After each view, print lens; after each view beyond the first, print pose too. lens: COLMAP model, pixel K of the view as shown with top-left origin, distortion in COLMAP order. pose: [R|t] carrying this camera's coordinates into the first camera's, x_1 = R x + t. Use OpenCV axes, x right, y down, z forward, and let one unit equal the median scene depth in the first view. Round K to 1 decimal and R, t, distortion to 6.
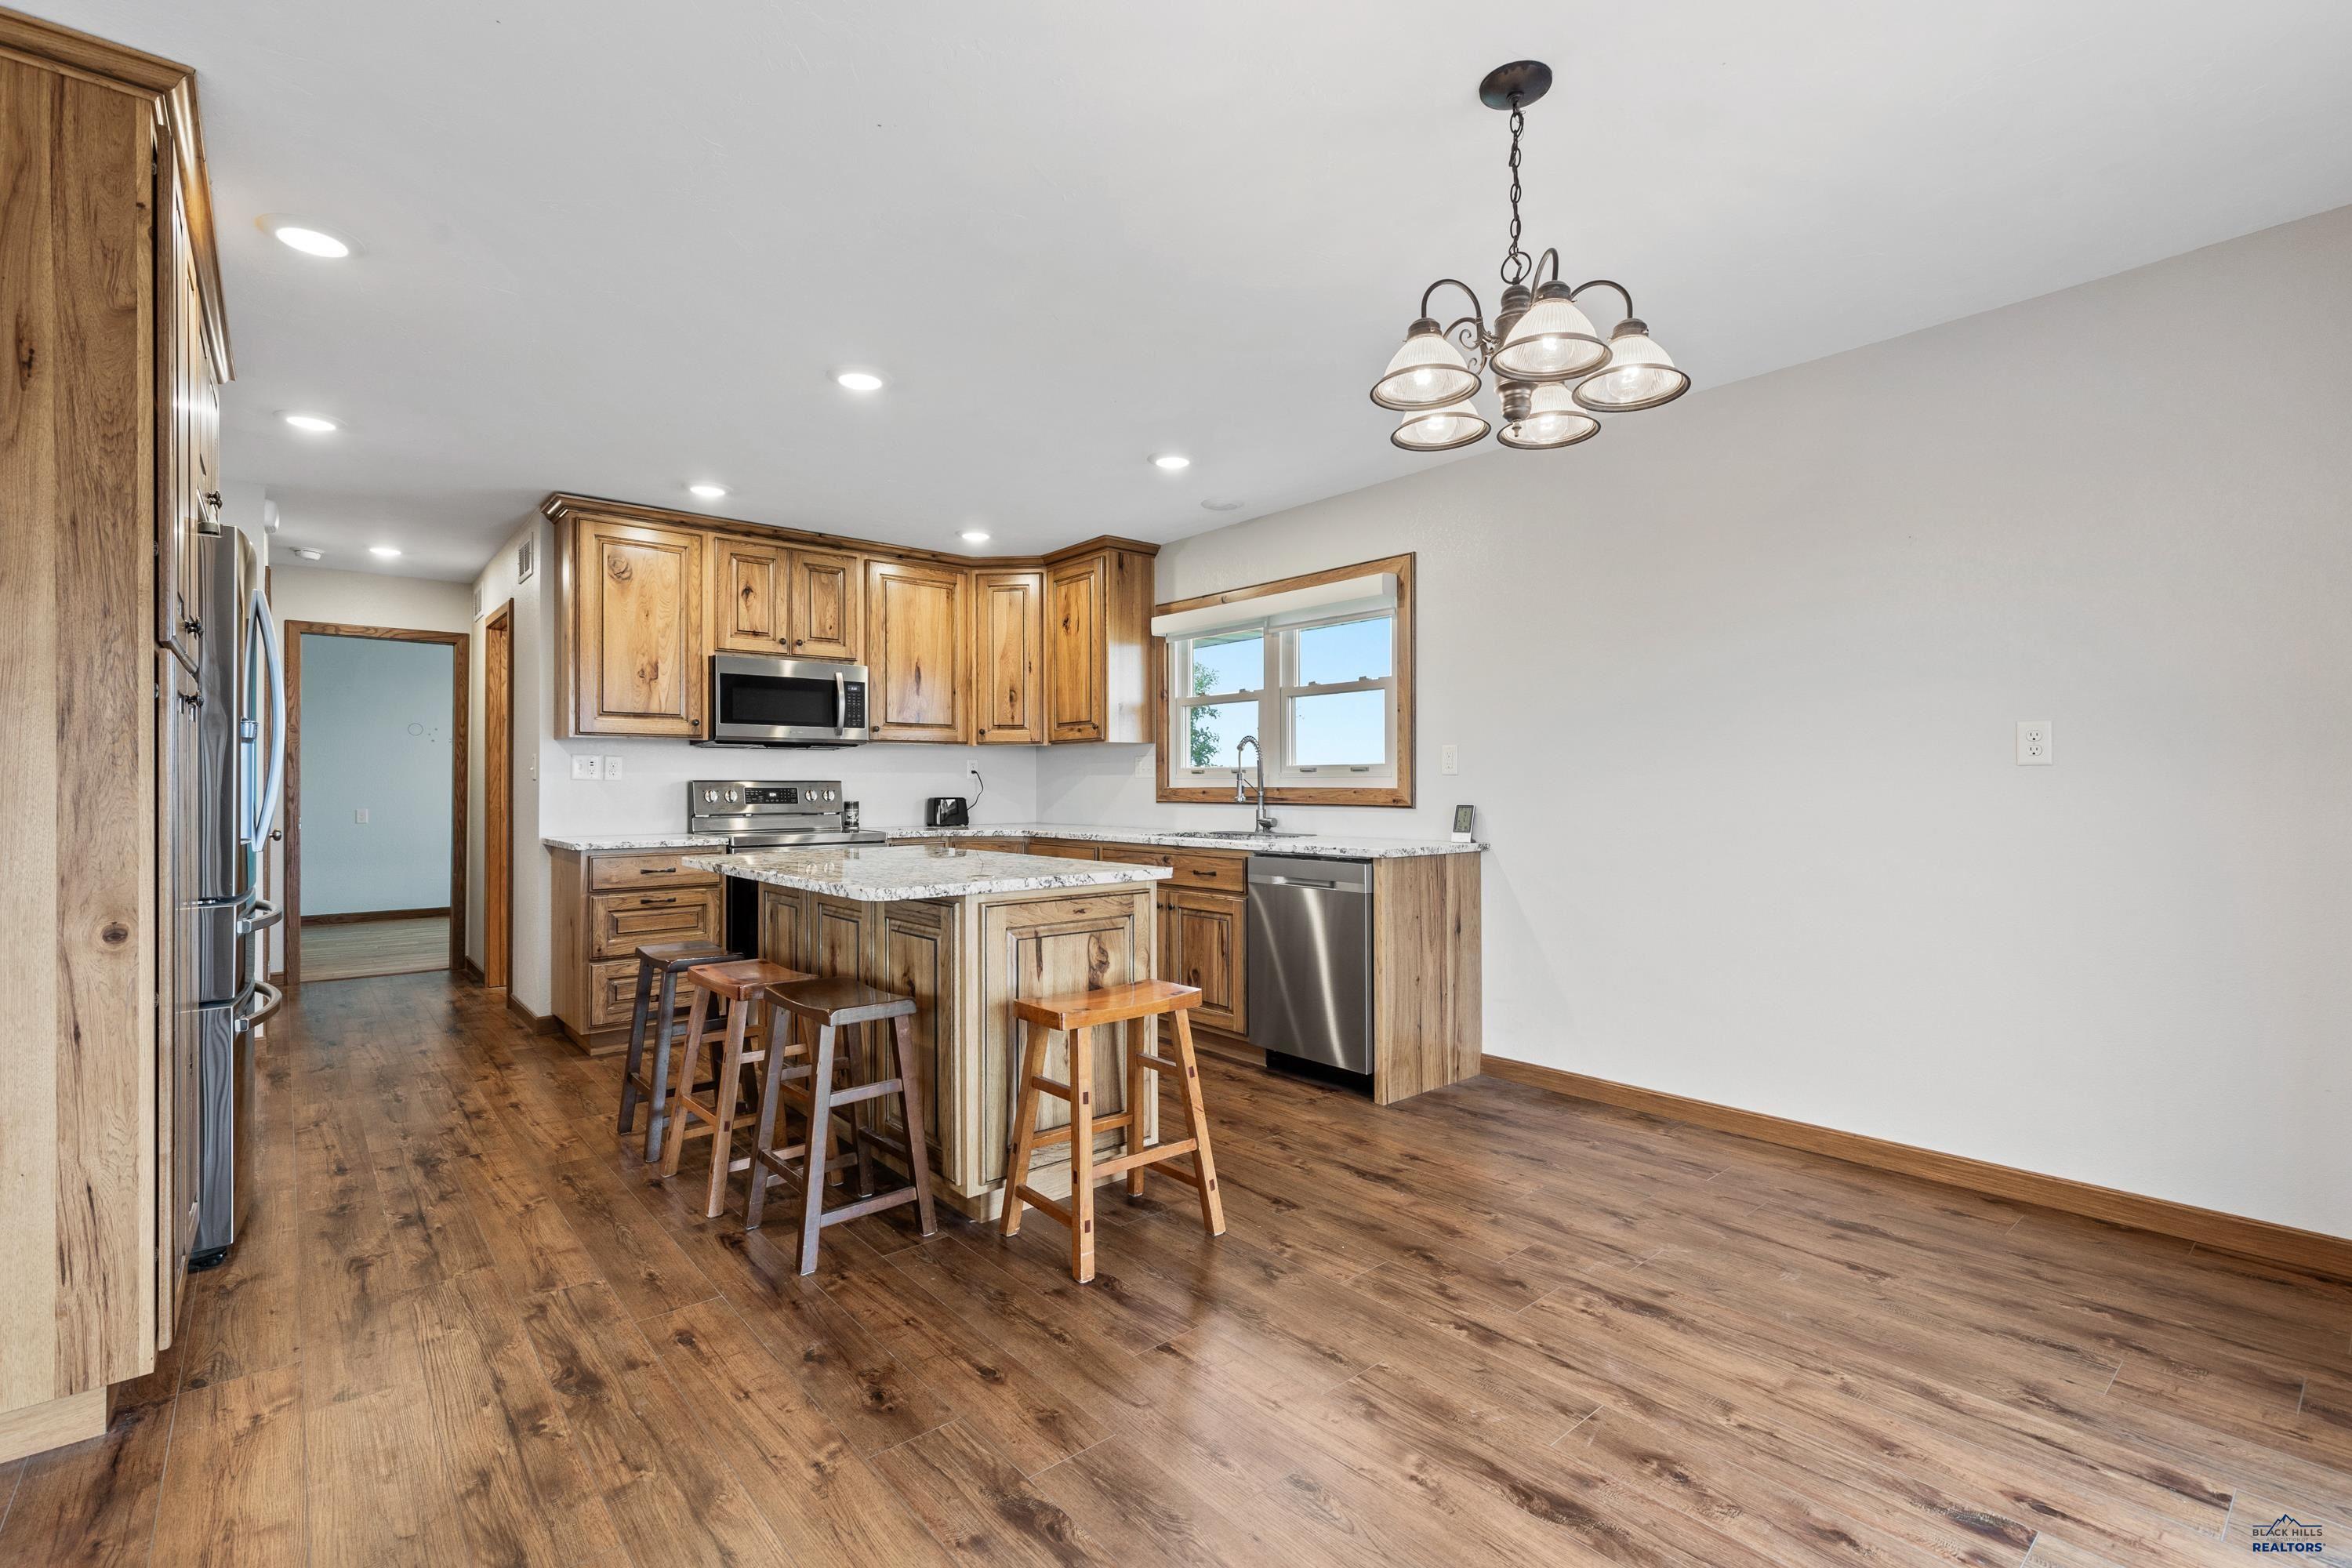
lens RADIAL K [[1053.1, 0, 1176.0], [0, 1053.1, 784.0], [0, 0, 1]] dist [0.007140, -0.001783]
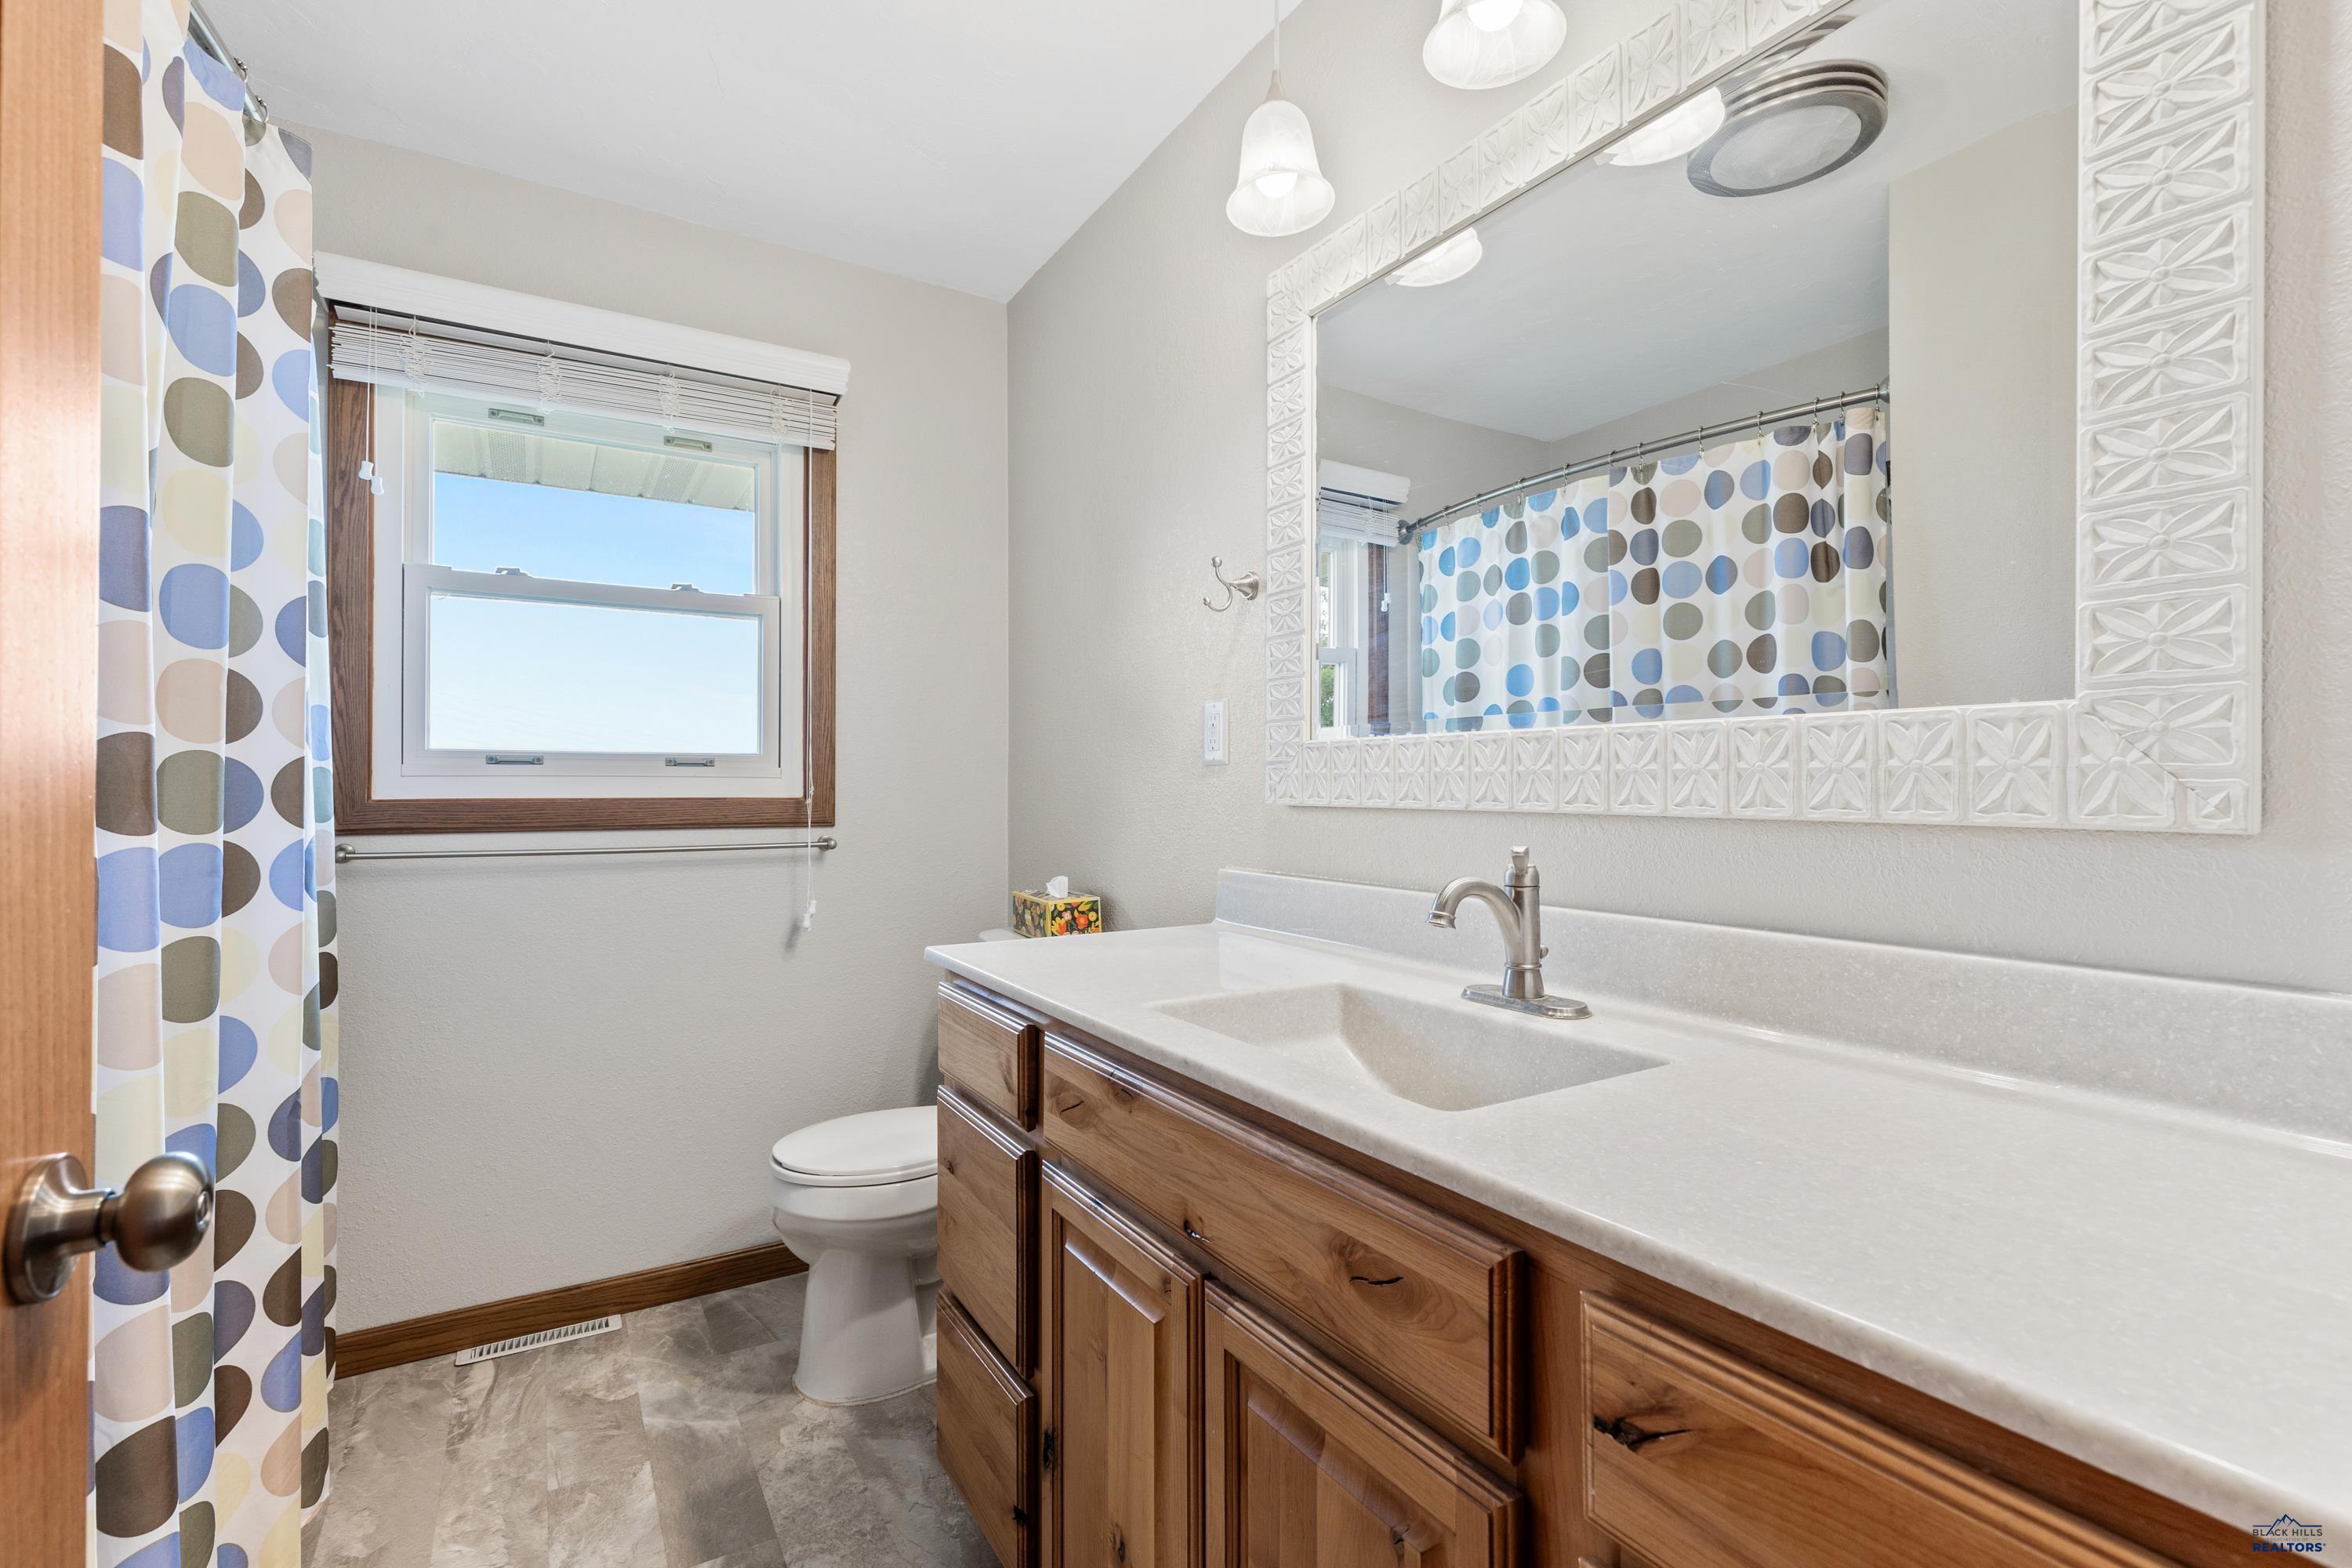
lens RADIAL K [[1053.1, 0, 1176.0], [0, 1053.1, 784.0], [0, 0, 1]] dist [0.007140, -0.001783]
pose [[0.149649, 0.010790, 0.988680, -0.280905], [-0.004117, 0.999939, -0.010290, 0.000908], [-0.988731, -0.002530, 0.149684, 0.636356]]
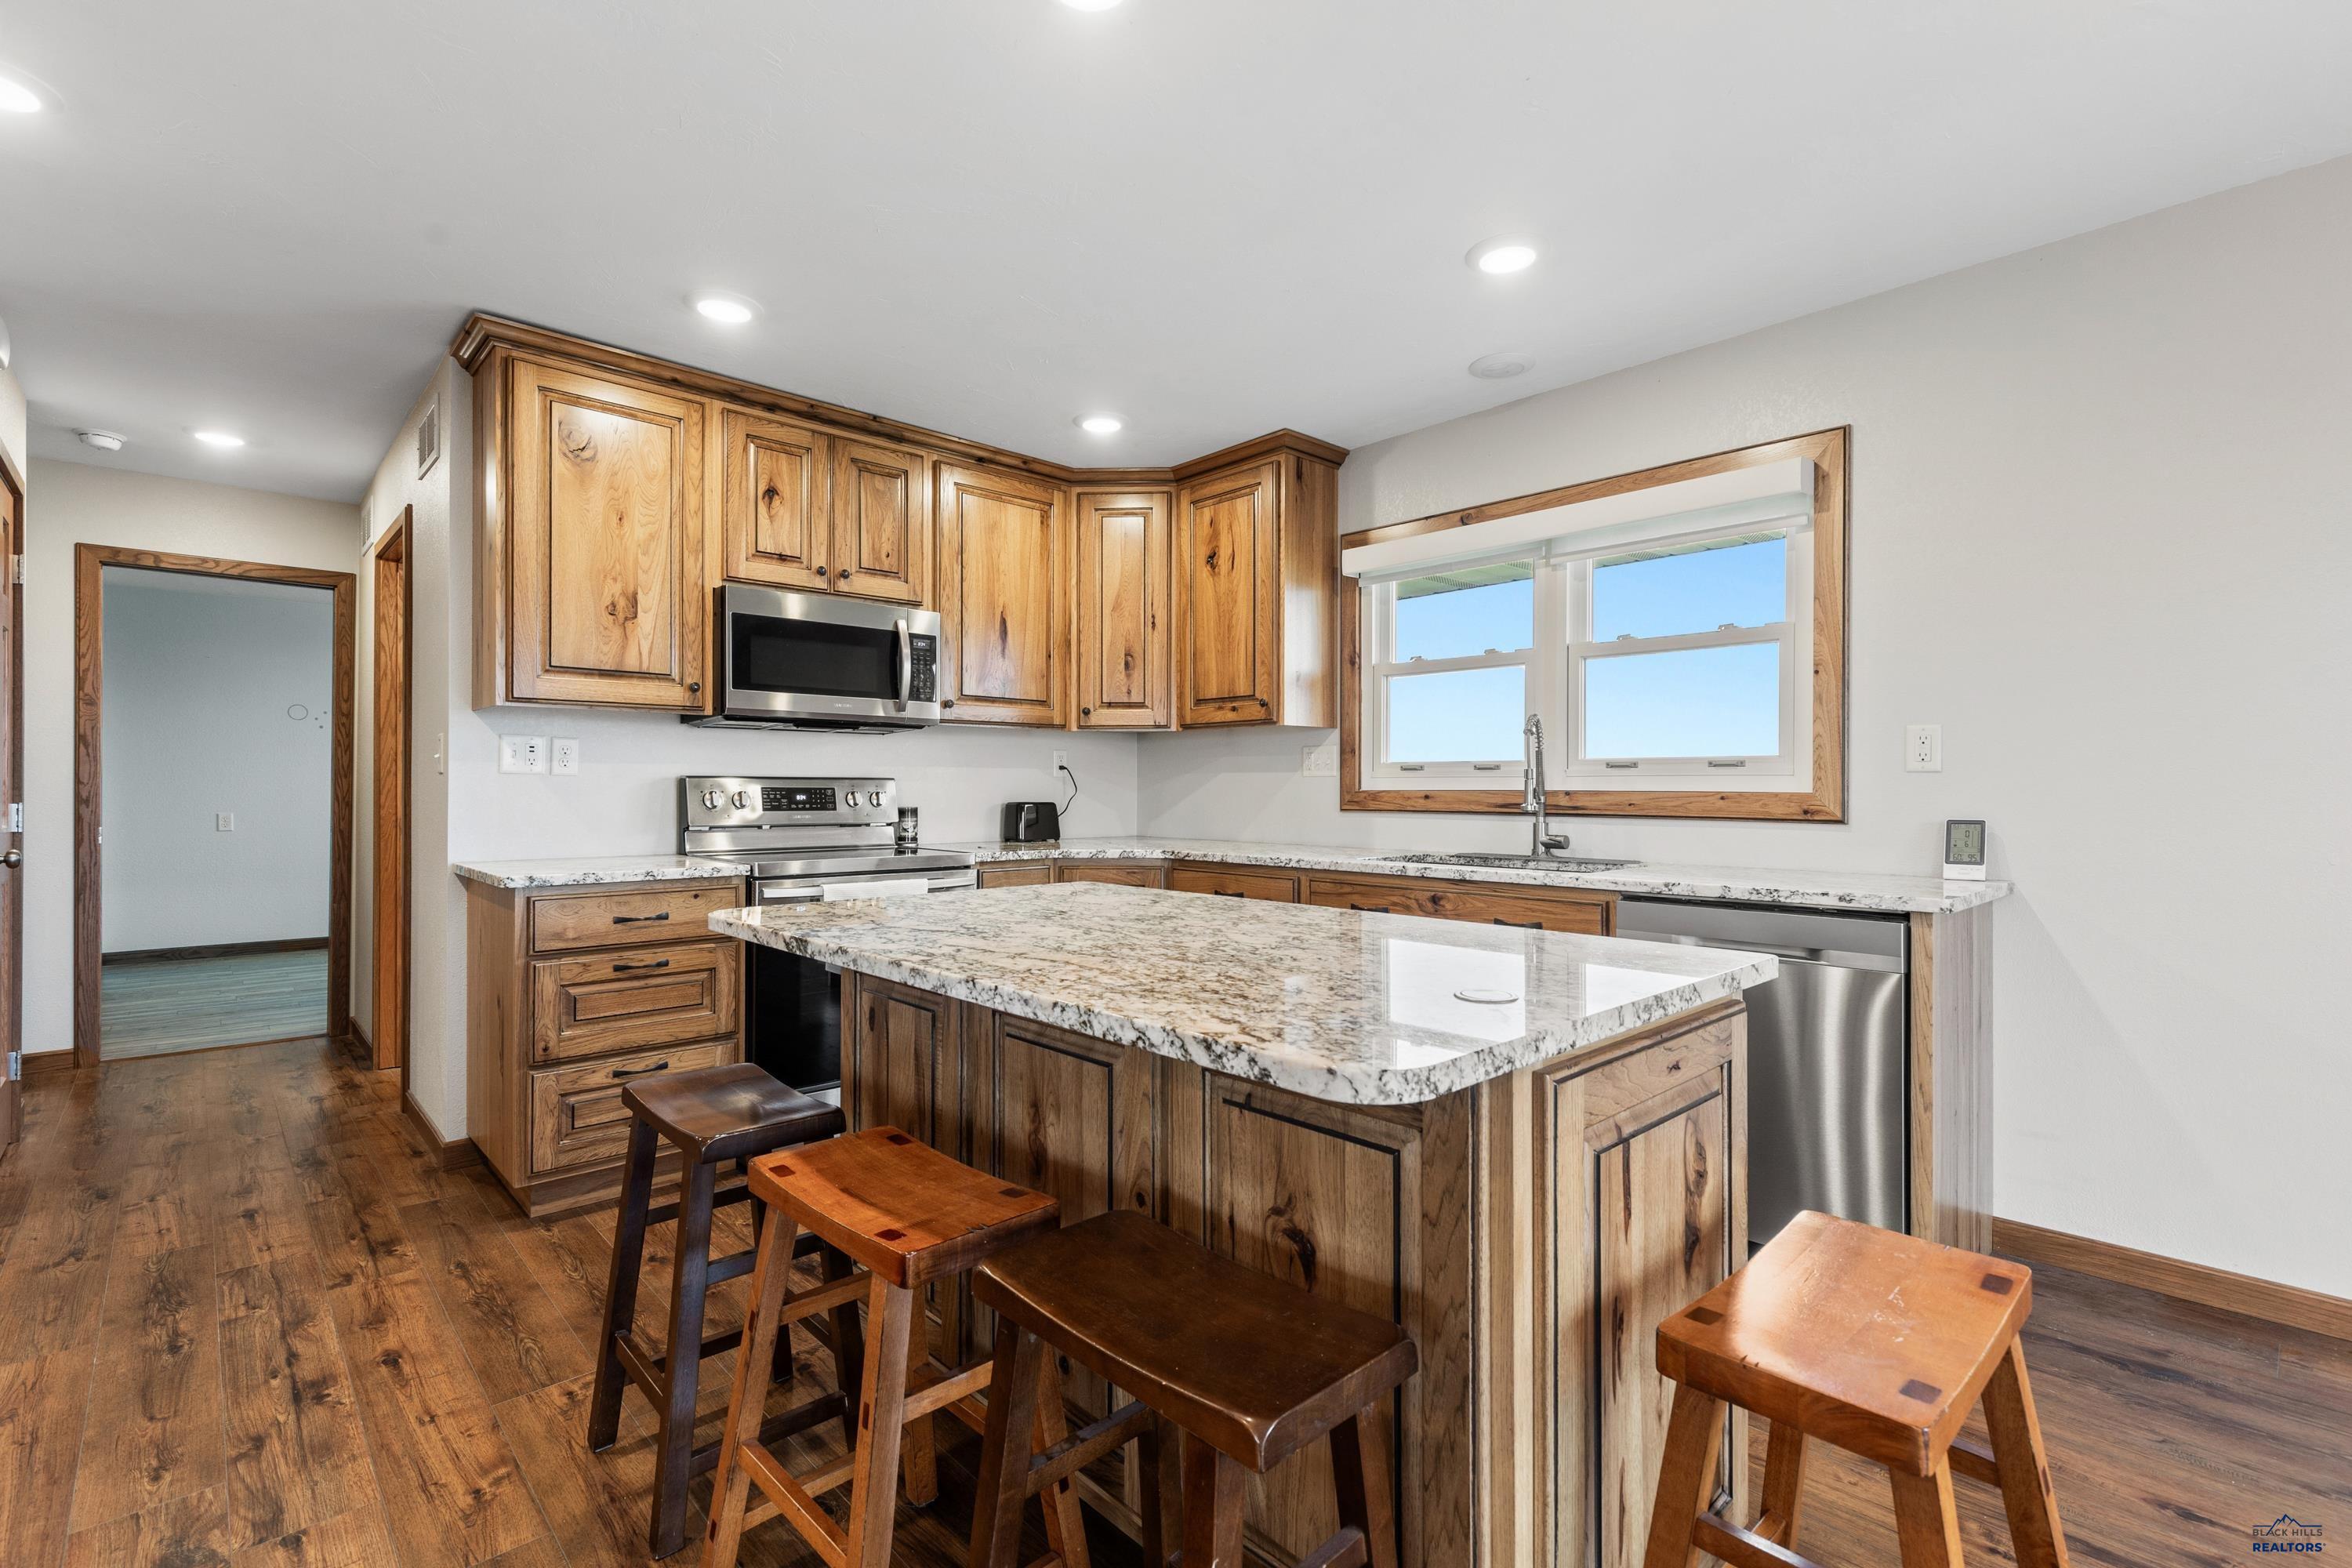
lens RADIAL K [[1054.0, 0, 1177.2], [0, 1054.0, 792.4], [0, 0, 1]] dist [0.003249, 0.000992]
pose [[0.998748, 0.004596, 0.049821, -0.188642], [-0.004869, 0.999974, 0.005375, 0.002113], [-0.049795, -0.005610, 0.998744, 0.330343]]
